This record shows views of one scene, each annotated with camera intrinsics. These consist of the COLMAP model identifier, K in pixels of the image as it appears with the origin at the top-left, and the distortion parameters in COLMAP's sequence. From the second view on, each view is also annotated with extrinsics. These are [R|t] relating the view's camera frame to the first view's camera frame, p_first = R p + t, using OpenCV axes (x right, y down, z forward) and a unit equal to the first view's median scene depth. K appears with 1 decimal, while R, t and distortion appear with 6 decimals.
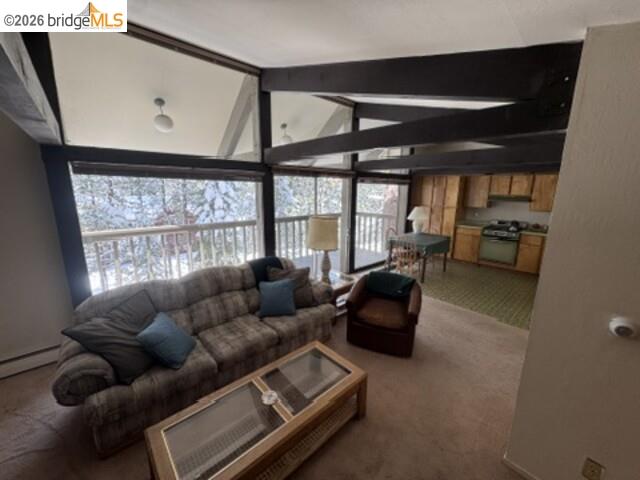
lens RADIAL K [[255.0, 0, 319.7], [0, 255.0, 240.6], [0, 0, 1]] dist [-0.005805, 0.001397]
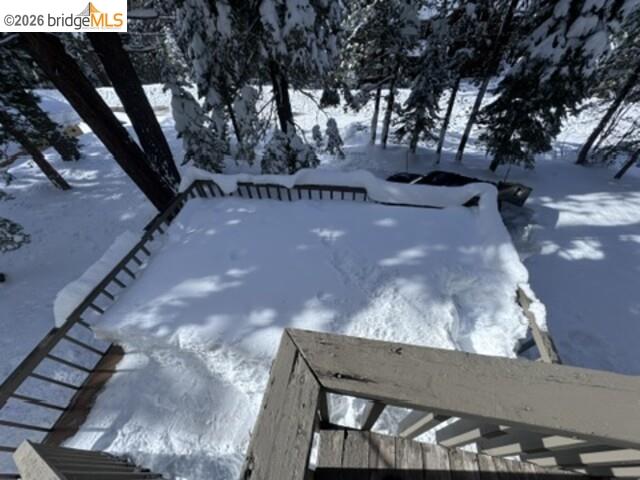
lens RADIAL K [[255.0, 0, 323.6], [0, 255.0, 240.9], [0, 0, 1]] dist [-0.005805, 0.001397]
pose [[0.627073, 0.534884, -0.566285, -0.222261], [-0.088426, 0.771155, 0.630476, -0.052245], [0.773925, -0.345280, 0.530868, 0.232836]]
